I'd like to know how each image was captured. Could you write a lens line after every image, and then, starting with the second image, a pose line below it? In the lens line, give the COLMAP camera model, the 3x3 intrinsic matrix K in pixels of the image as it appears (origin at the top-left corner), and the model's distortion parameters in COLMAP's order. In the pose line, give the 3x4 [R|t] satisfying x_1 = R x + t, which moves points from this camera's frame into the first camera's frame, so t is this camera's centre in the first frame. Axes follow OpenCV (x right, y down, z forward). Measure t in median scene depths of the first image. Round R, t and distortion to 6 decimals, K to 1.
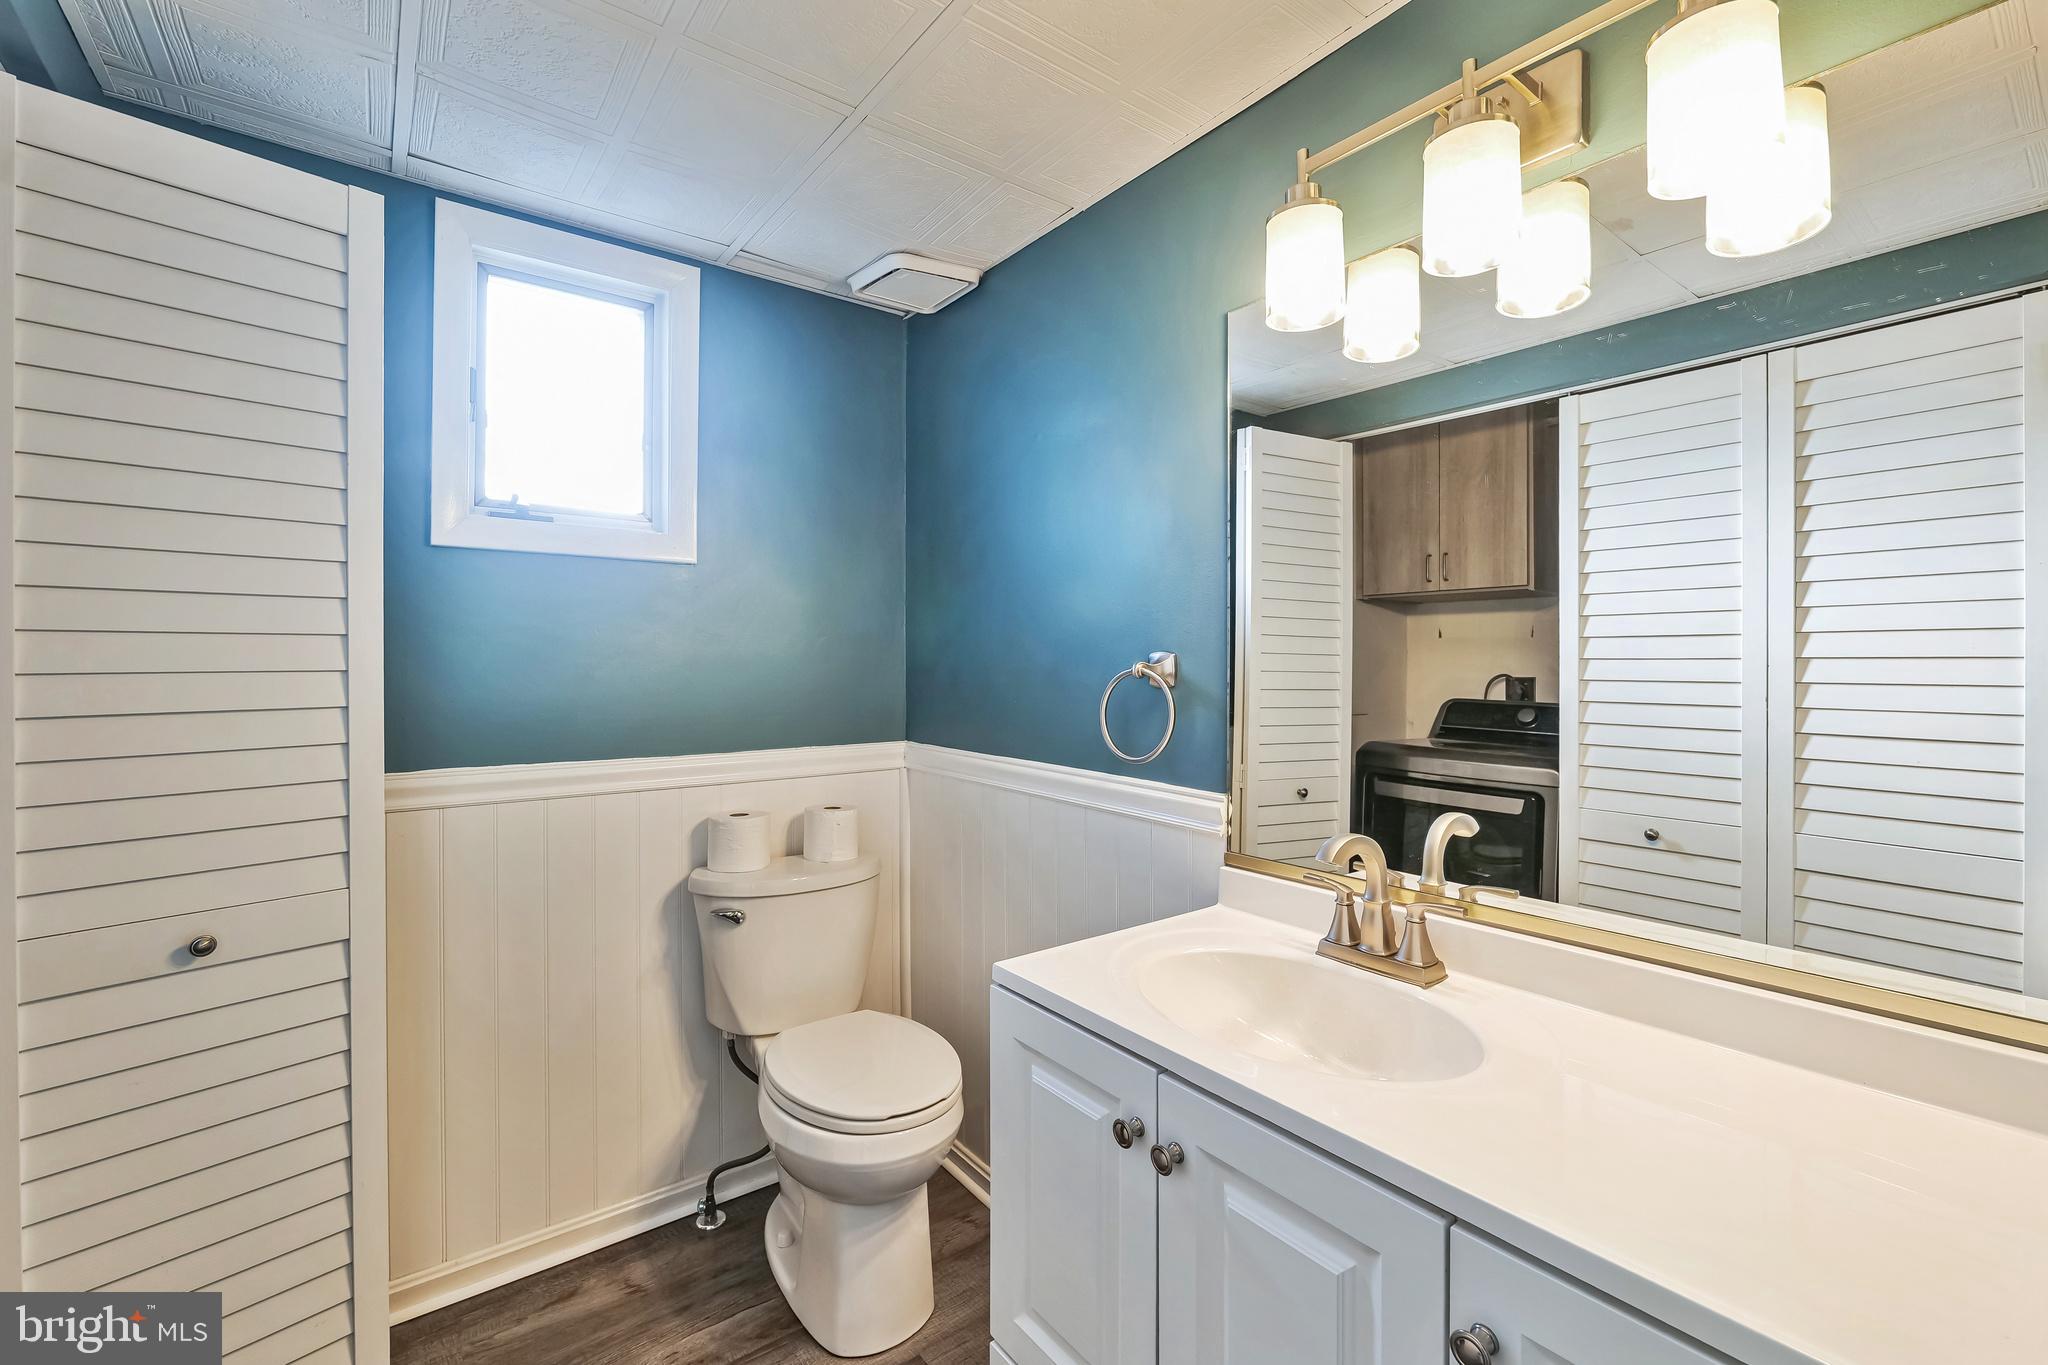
lens RADIAL K [[863.9, 0, 1024.0], [0, 863.9, 682.5], [0, 0, 1]] dist [0.001336, 0.000189]
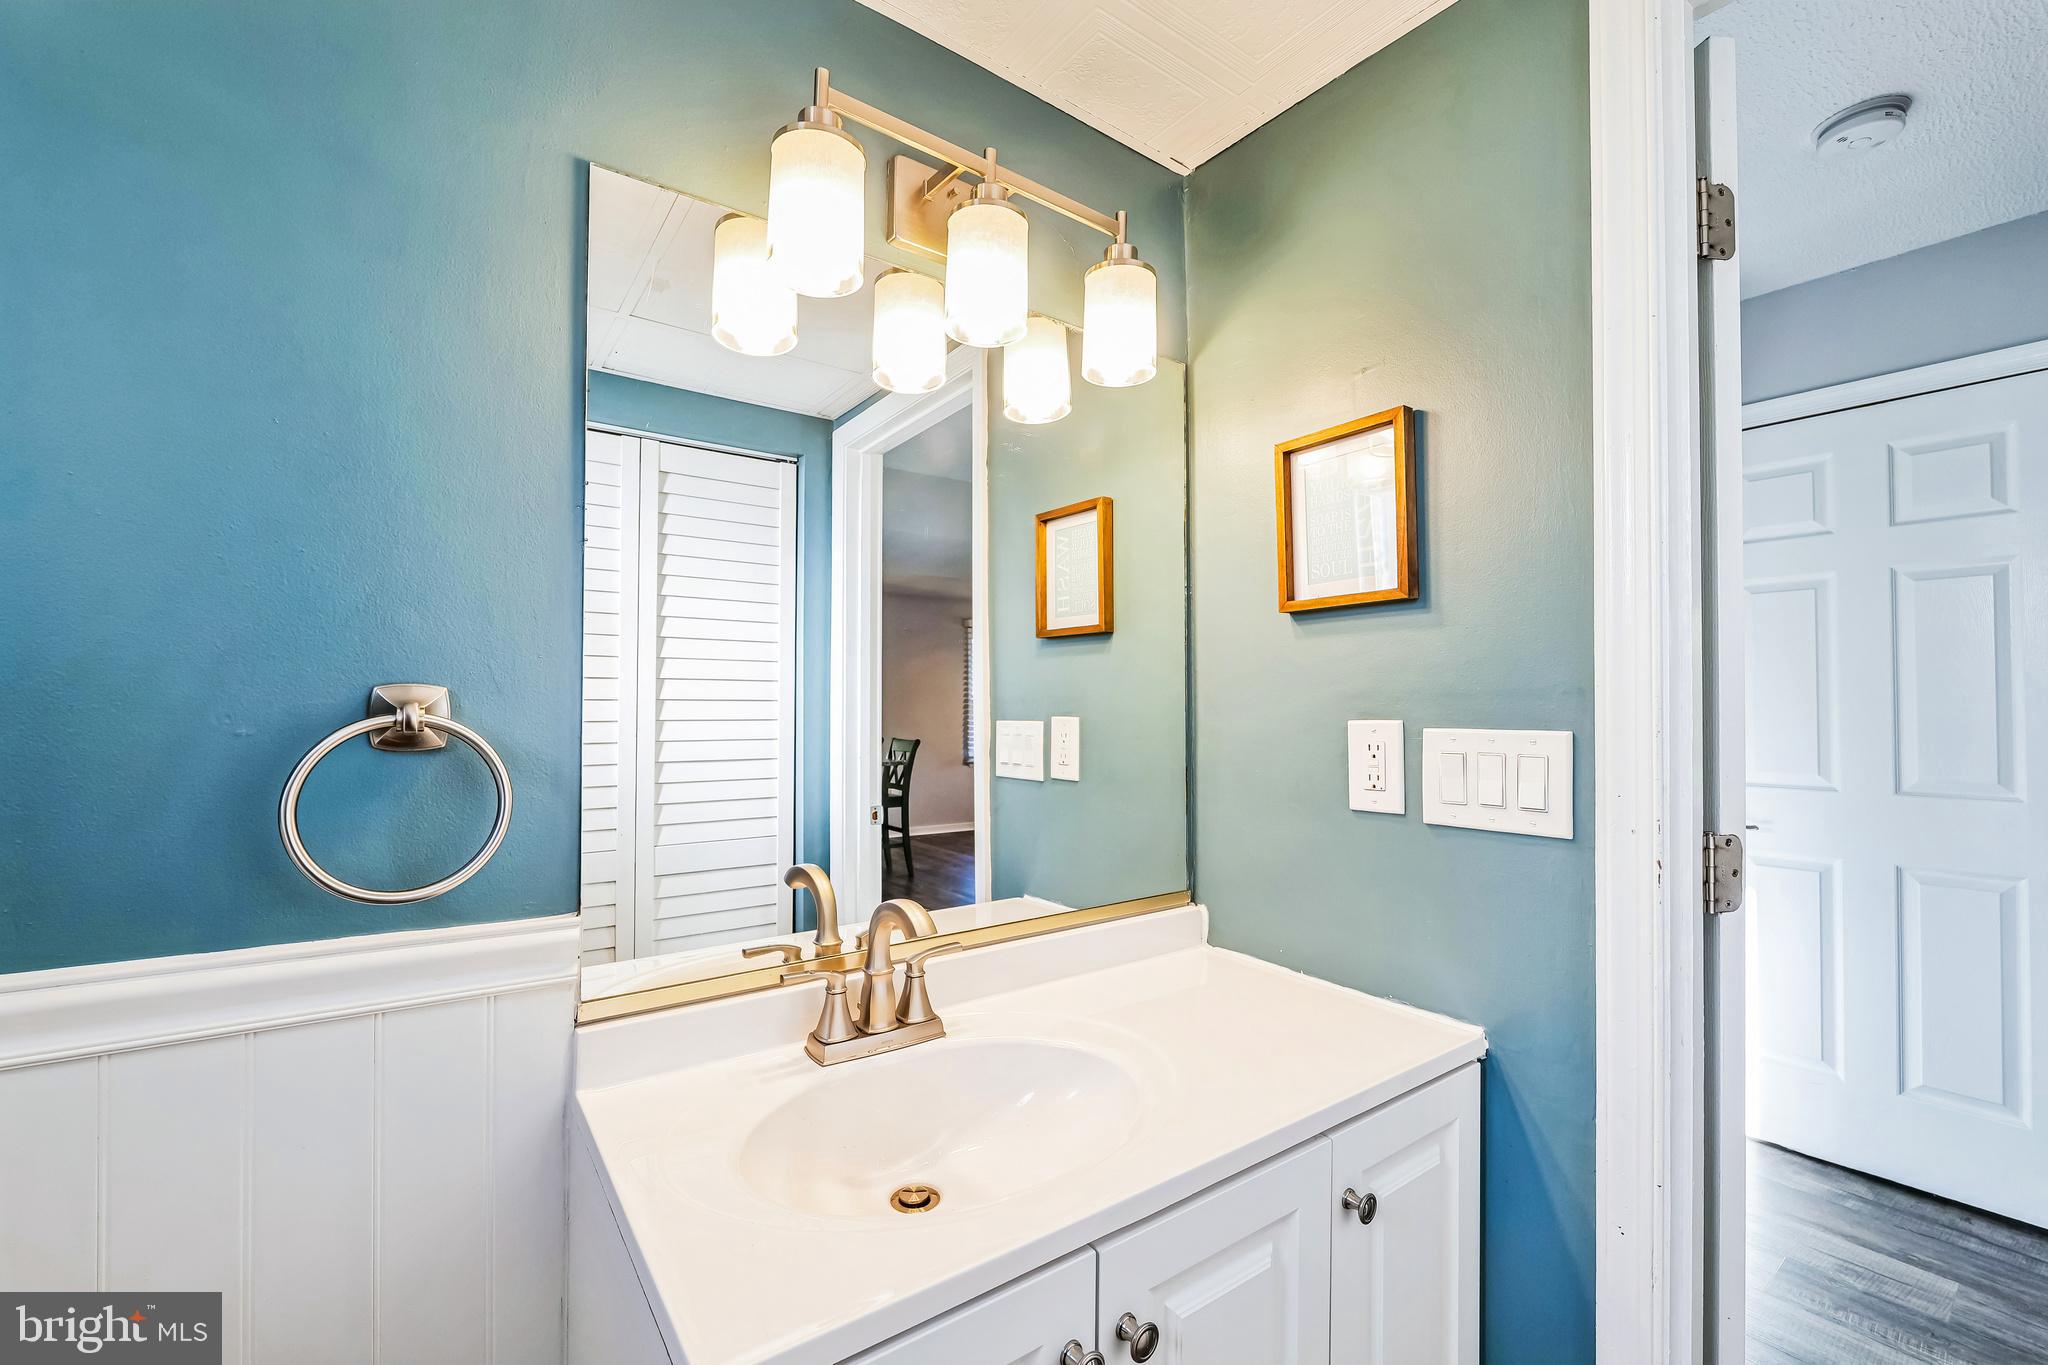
lens RADIAL K [[841.9, 0, 1018.7], [0, 841.9, 702.0], [0, 0, 1]] dist [0.000140, 0.000030]
pose [[0.034913, 0.002096, 0.999388, -0.399961], [0.019931, 0.999797, -0.002793, -0.018856], [-0.999192, 0.020016, 0.034865, 0.705529]]
